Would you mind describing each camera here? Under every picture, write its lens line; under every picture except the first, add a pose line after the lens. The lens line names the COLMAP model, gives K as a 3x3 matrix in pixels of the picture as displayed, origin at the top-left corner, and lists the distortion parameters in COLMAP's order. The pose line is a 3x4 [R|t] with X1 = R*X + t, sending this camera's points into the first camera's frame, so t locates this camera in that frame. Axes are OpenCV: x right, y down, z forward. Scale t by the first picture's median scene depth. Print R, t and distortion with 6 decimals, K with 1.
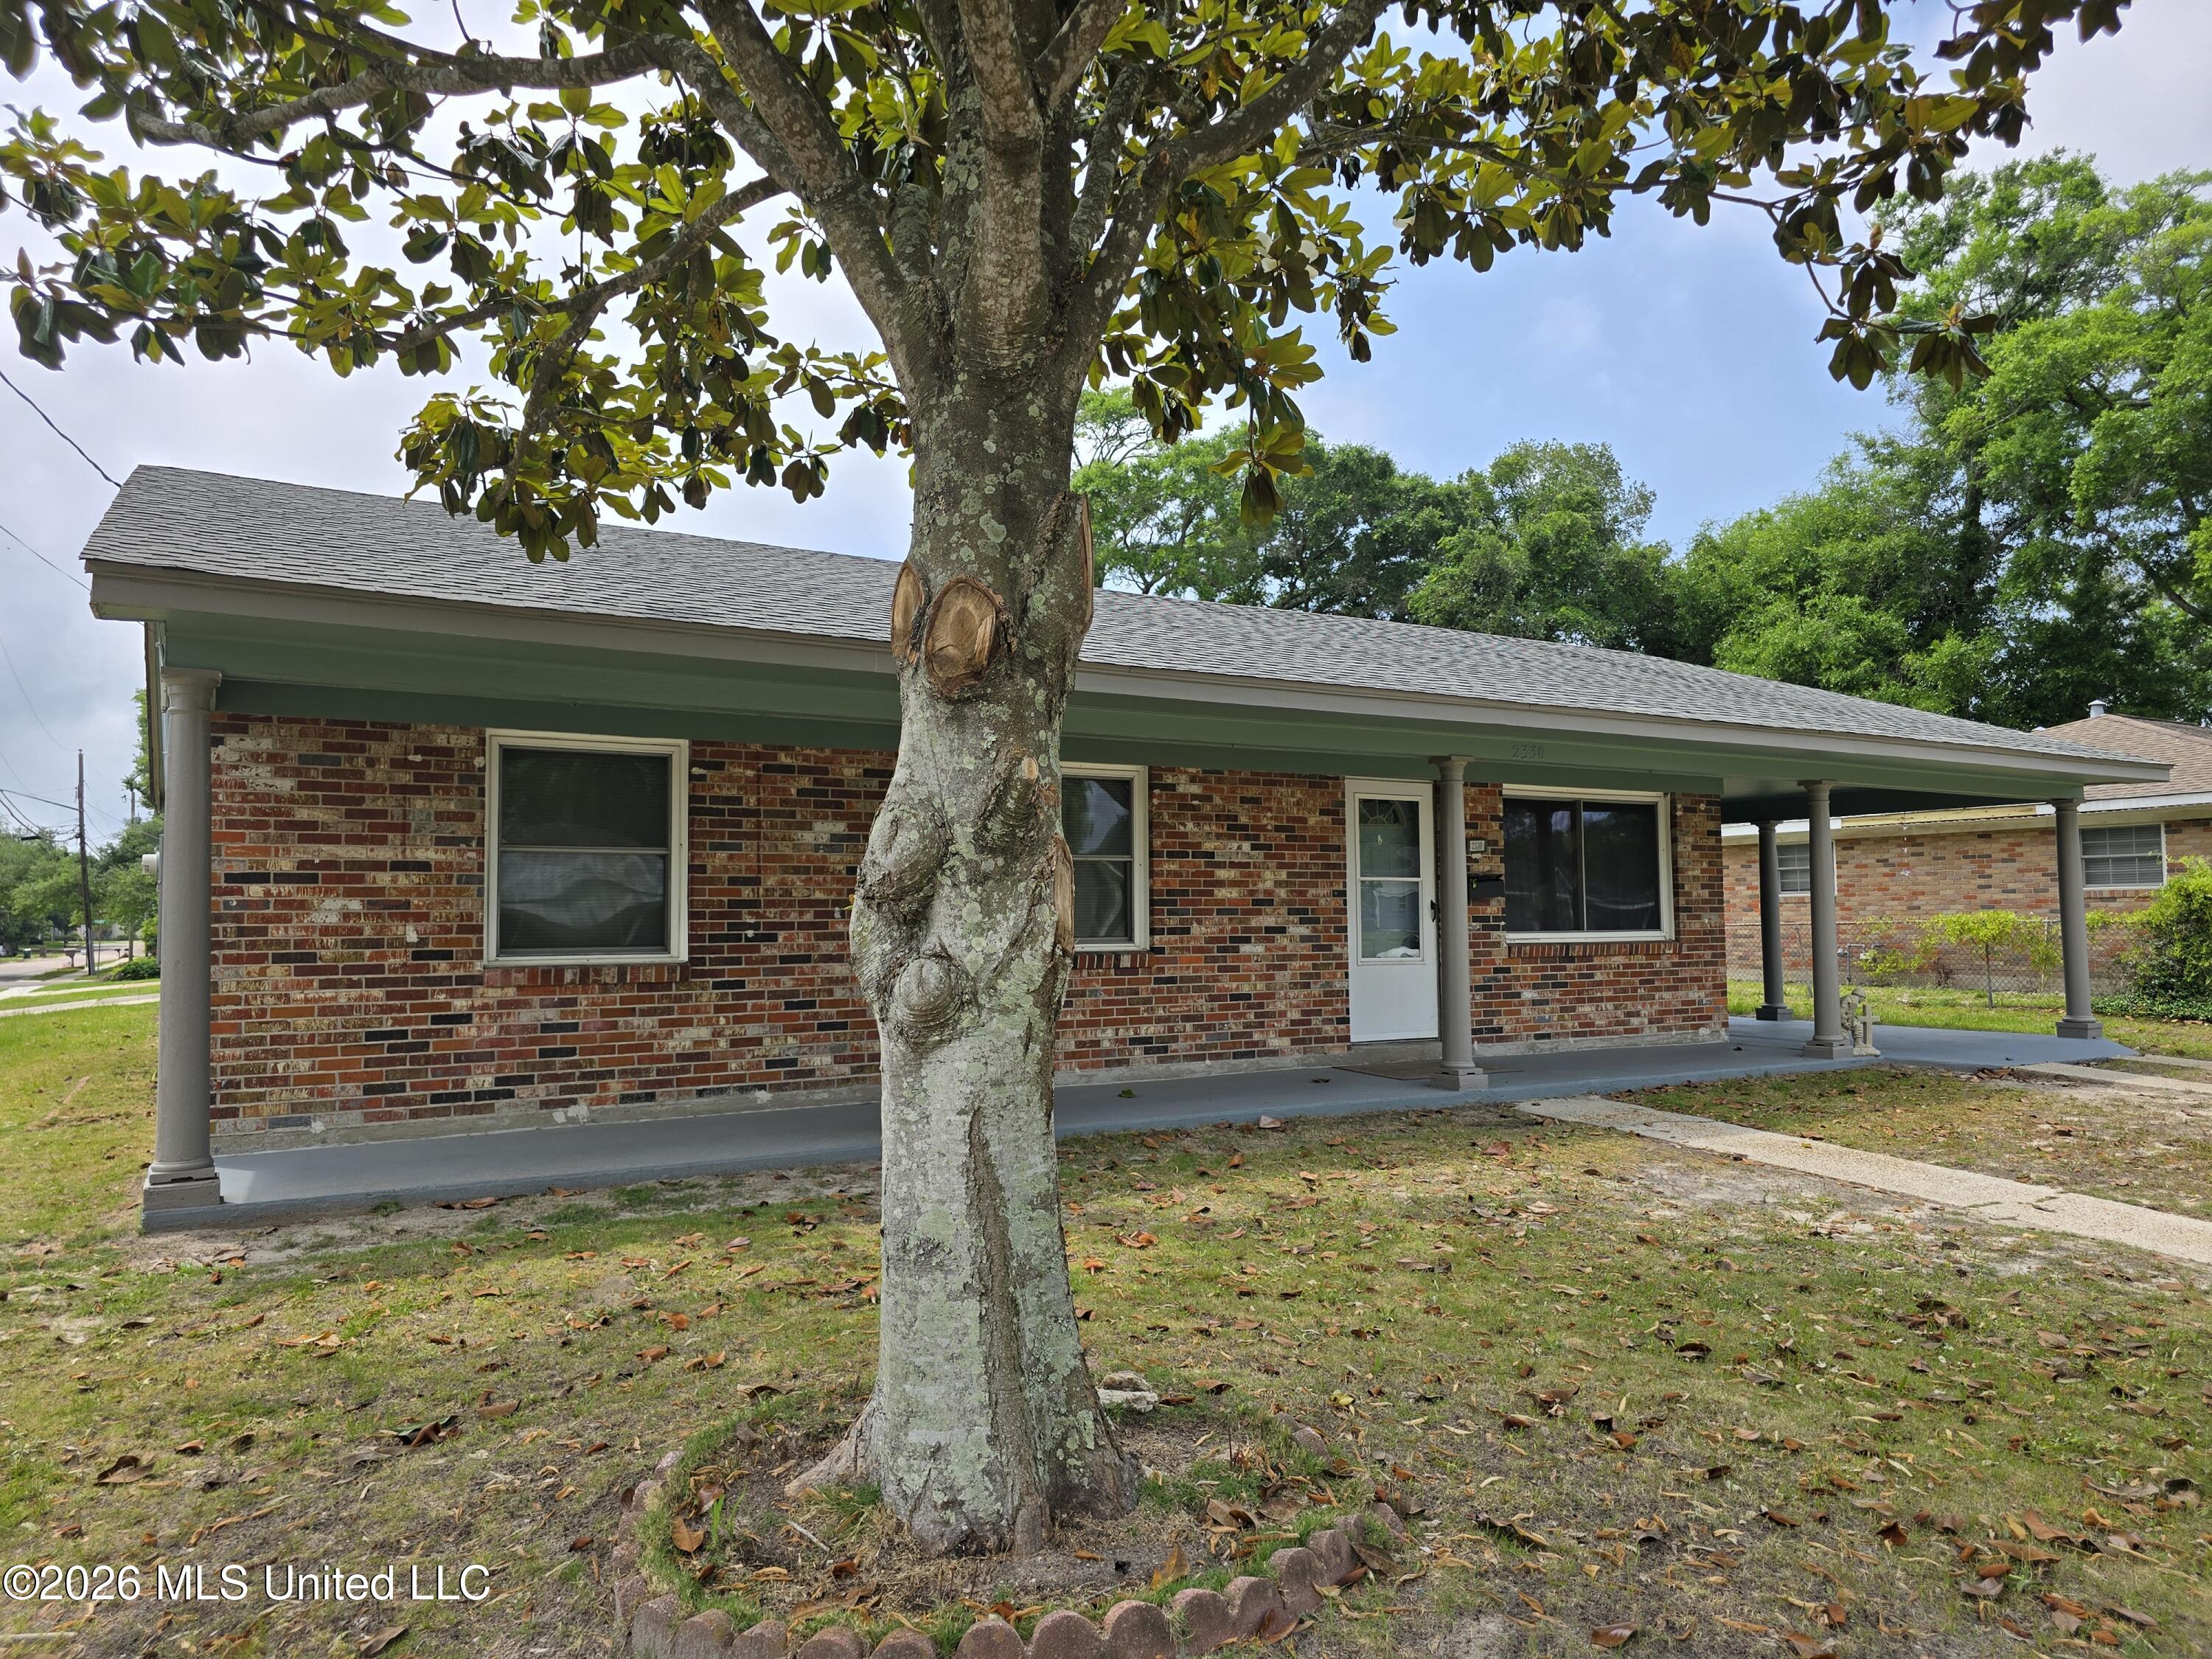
lens RADIAL K [[1489.9, 0, 1103.4], [0, 1489.9, 824.8], [0, 0, 1]] dist [0.046246, -0.036639]
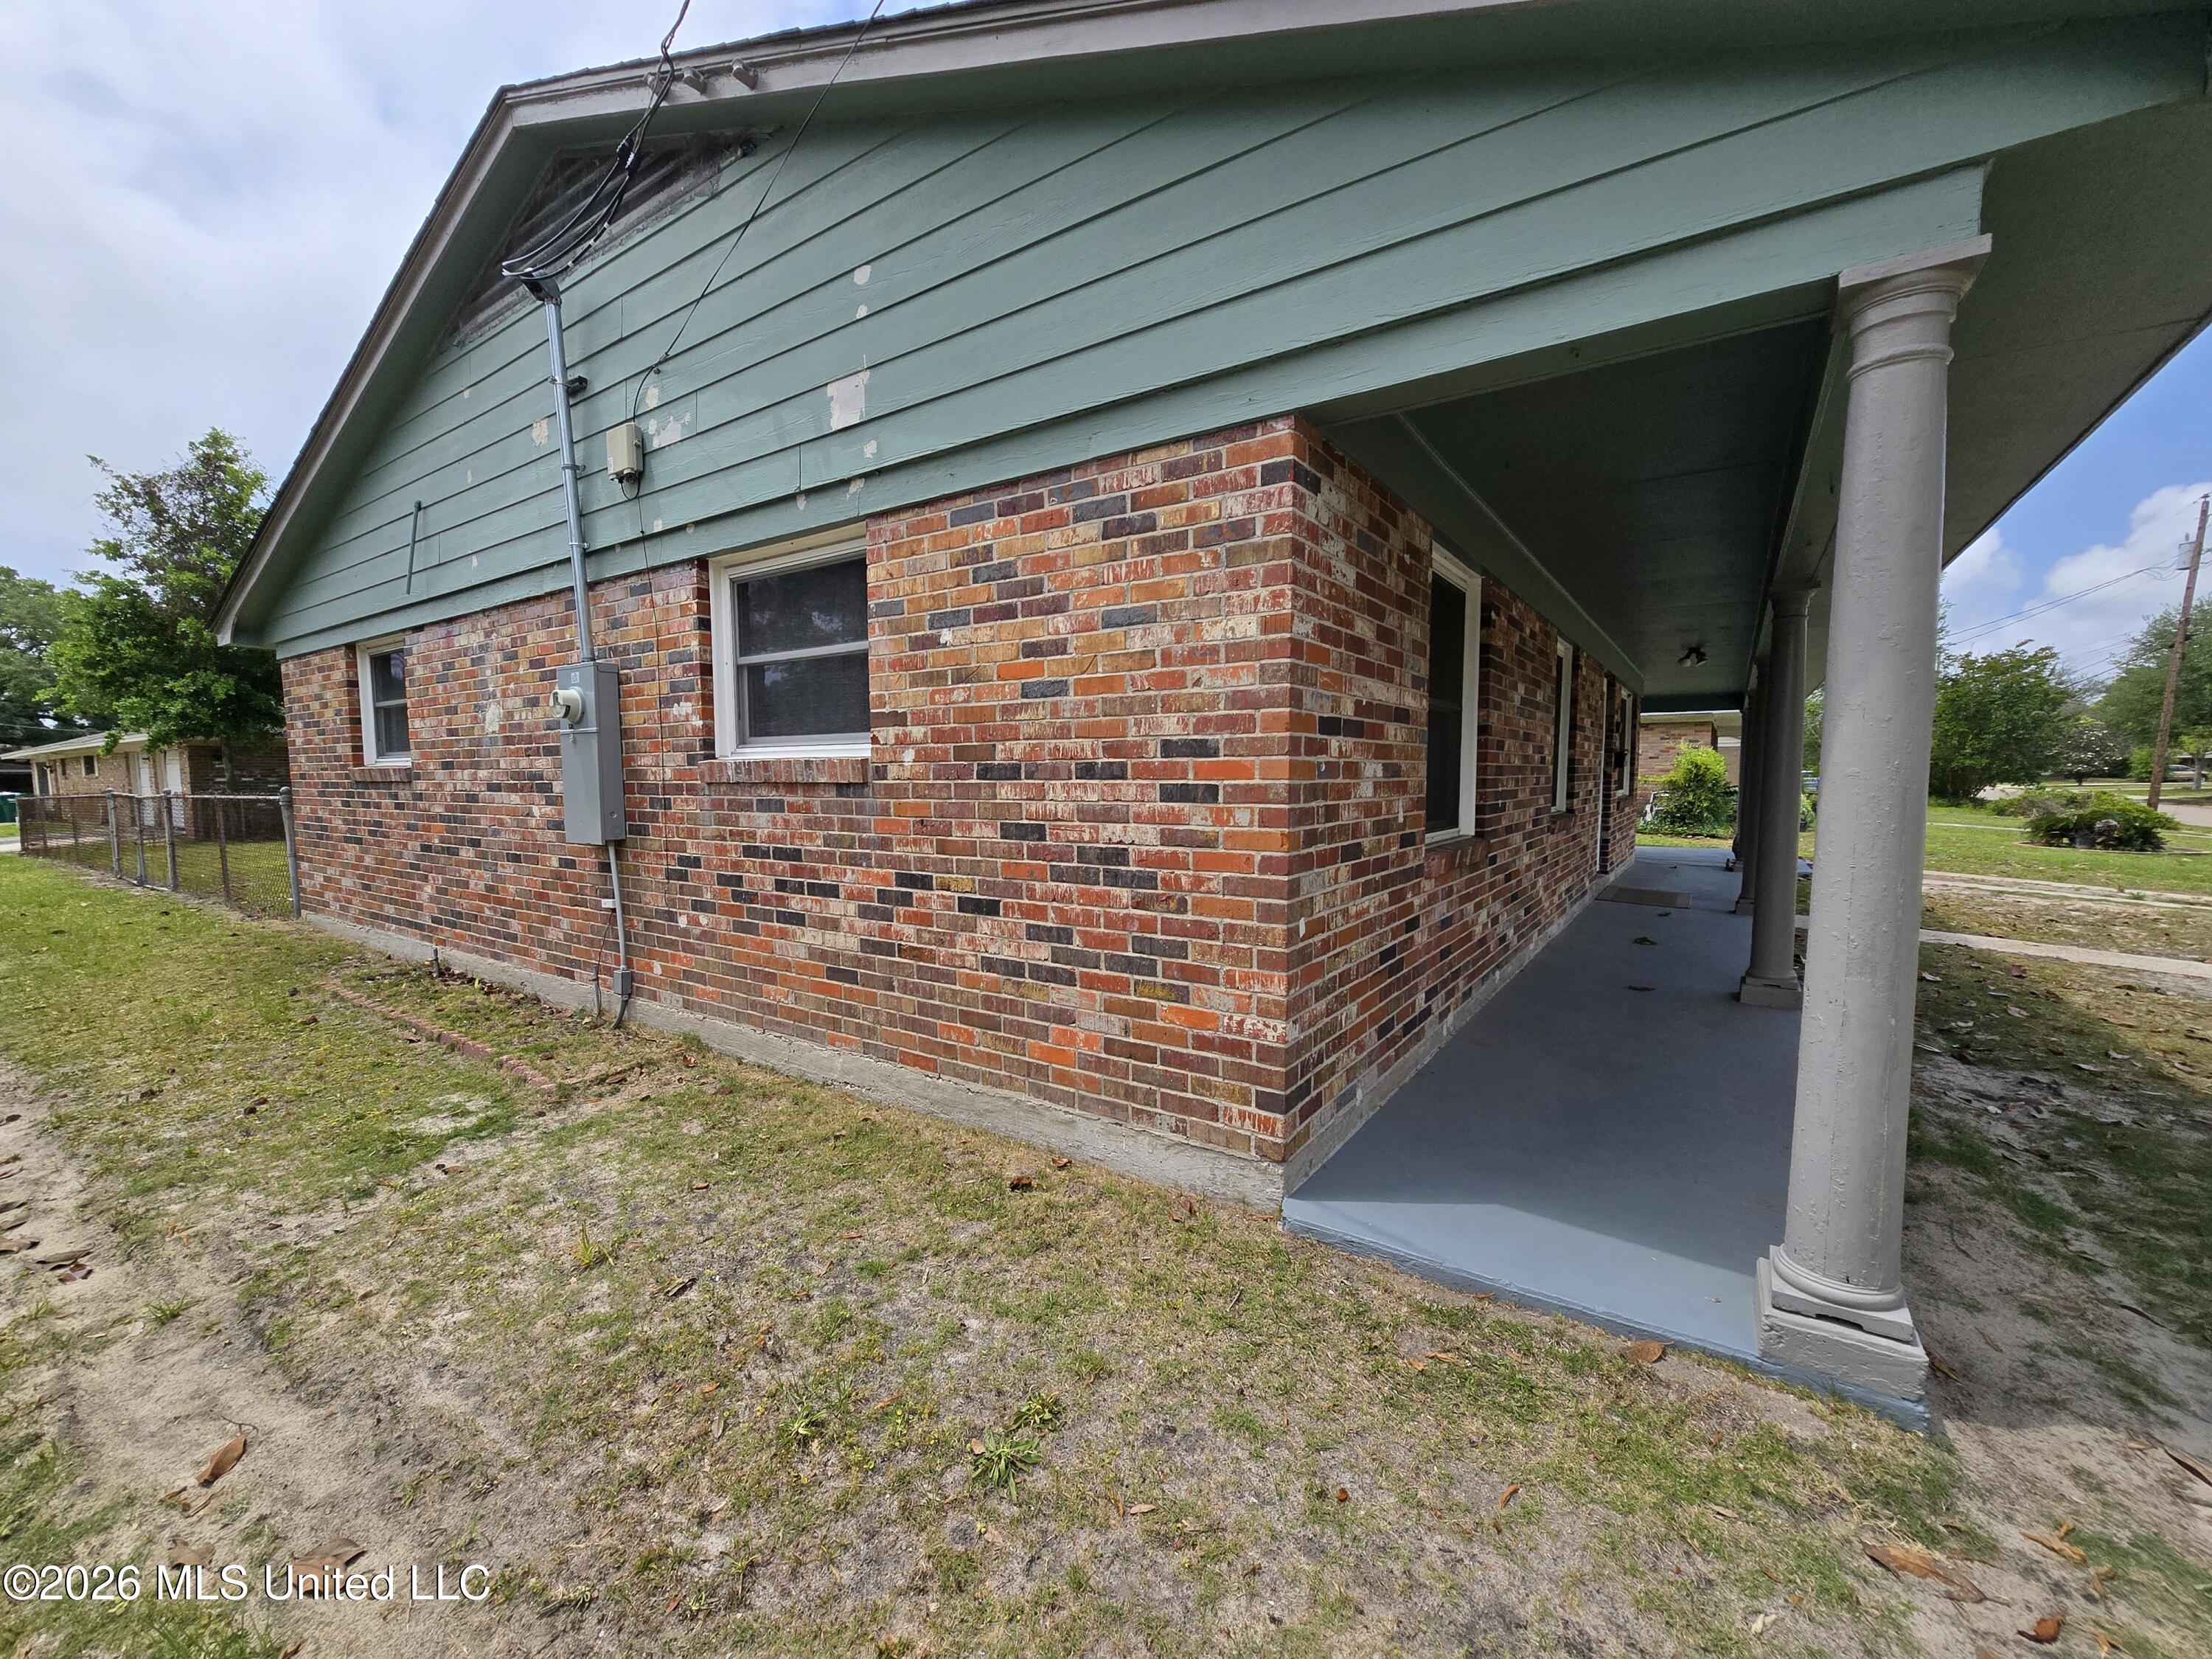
lens RADIAL K [[912.1, 0, 1098.0], [0, 912.1, 836.6], [0, 0, 1]] dist [-0.009290, 0.001763]
pose [[0.909198, -0.023998, 0.415672, -0.666087], [-0.030932, 0.991686, 0.124911, 0.030162], [-0.415213, -0.126427, 0.900896, 0.578326]]
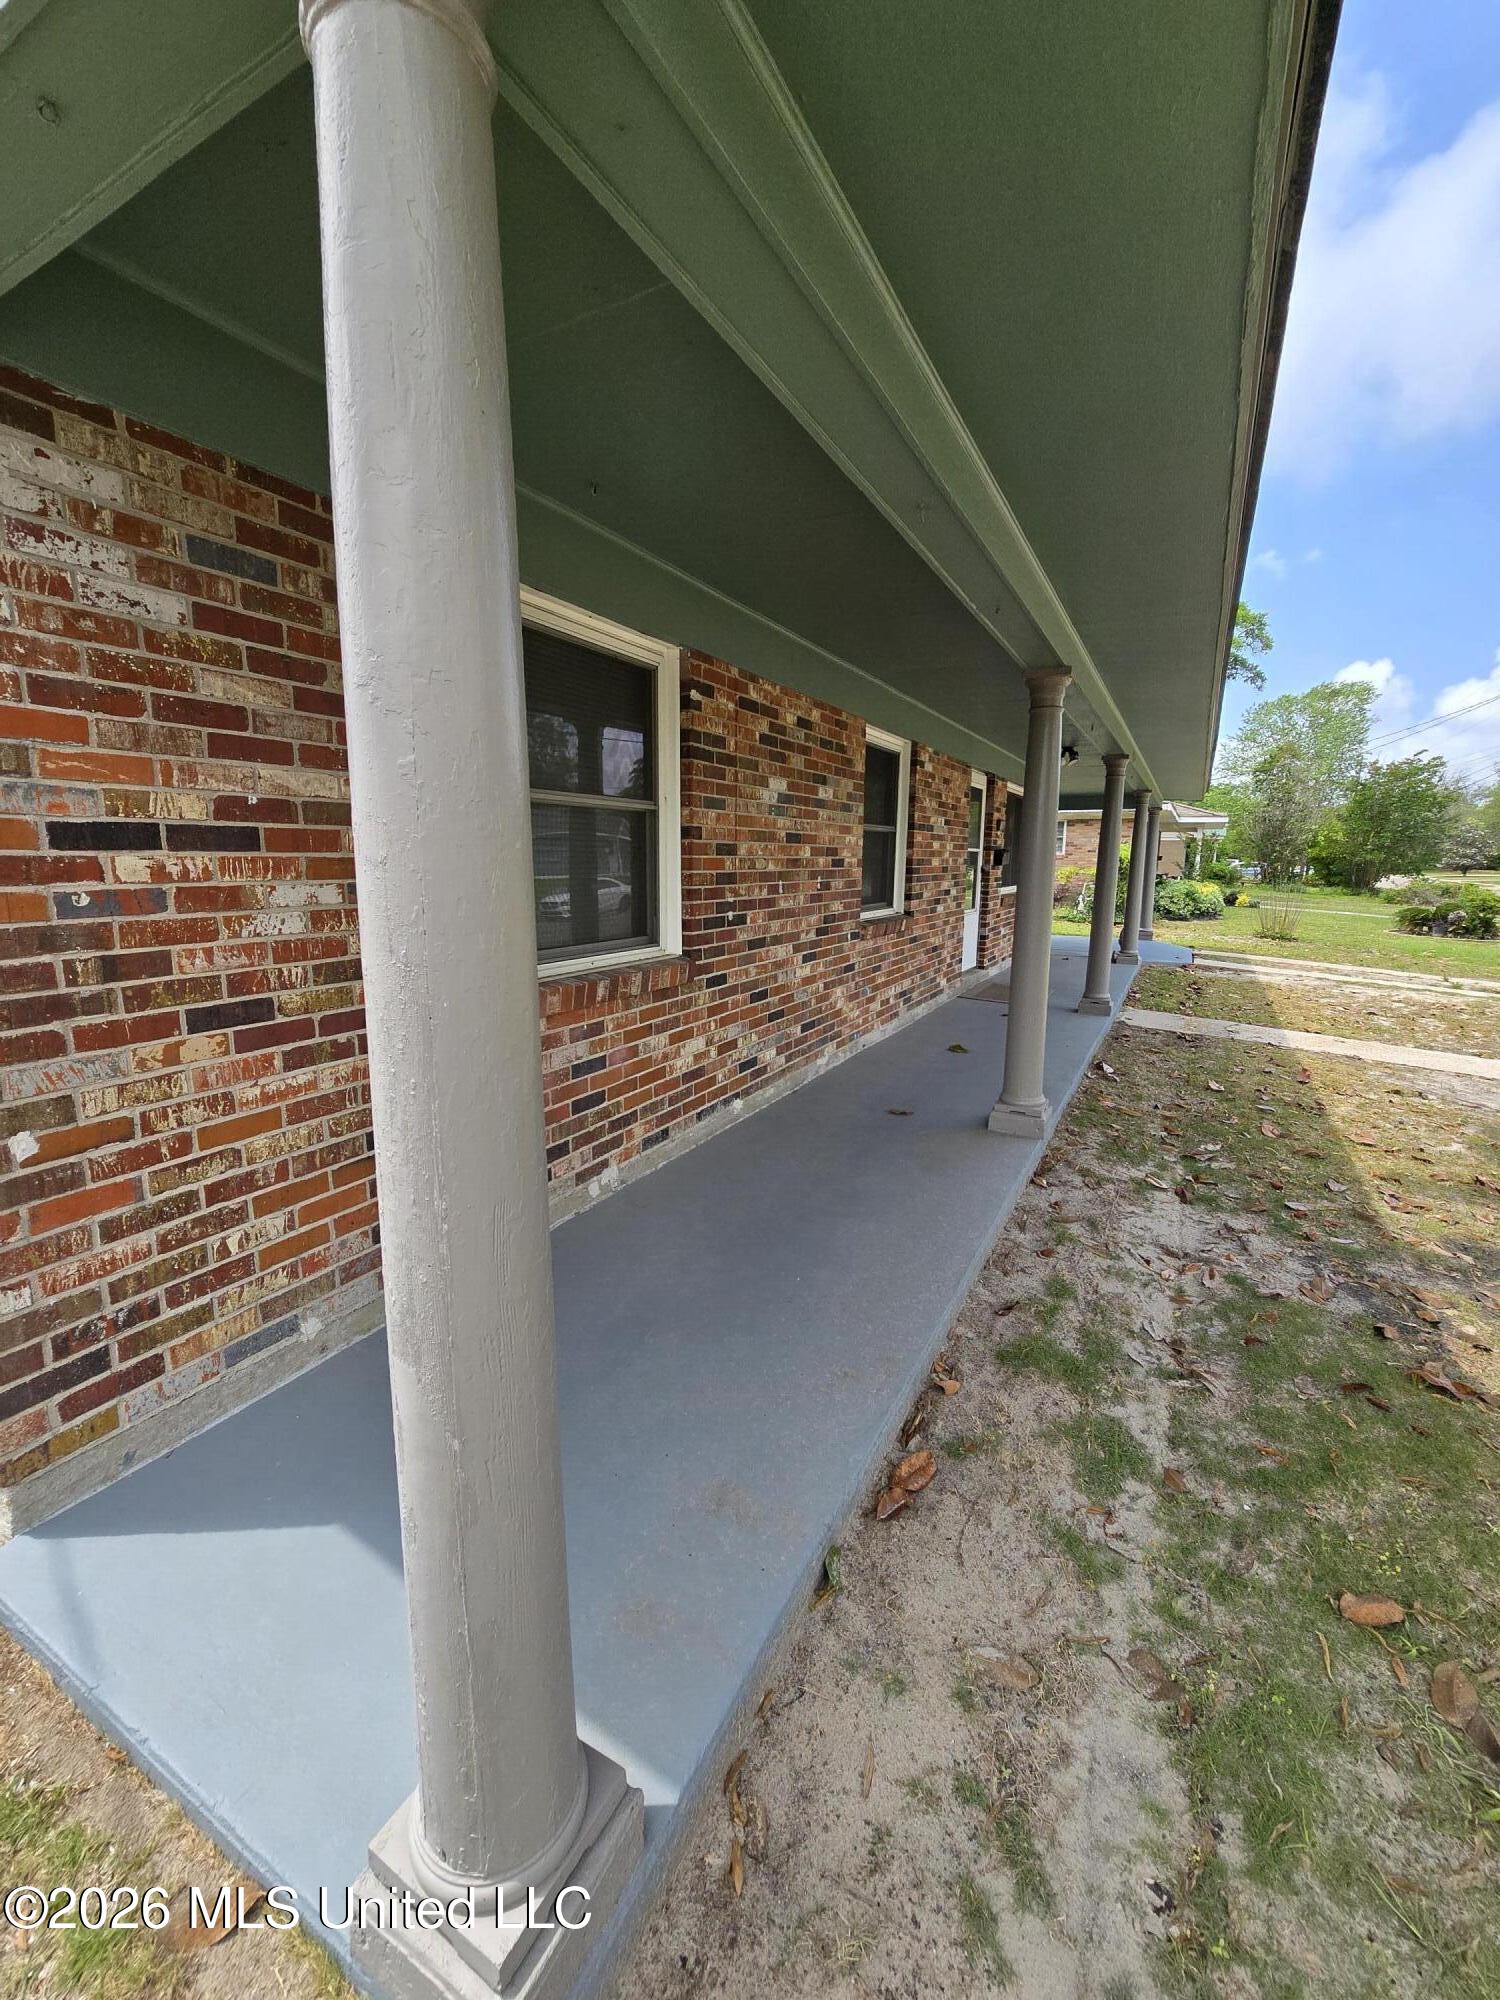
lens RADIAL K [[824.7, 0, 741.4], [0, 824.7, 989.8], [0, 0, 1]] dist [-0.009290, 0.001763]
pose [[0.861502, -0.067878, 0.503197, -0.441291], [-0.045256, 0.976815, 0.209246, 0.018054], [-0.505733, -0.203038, 0.838456, 0.595073]]
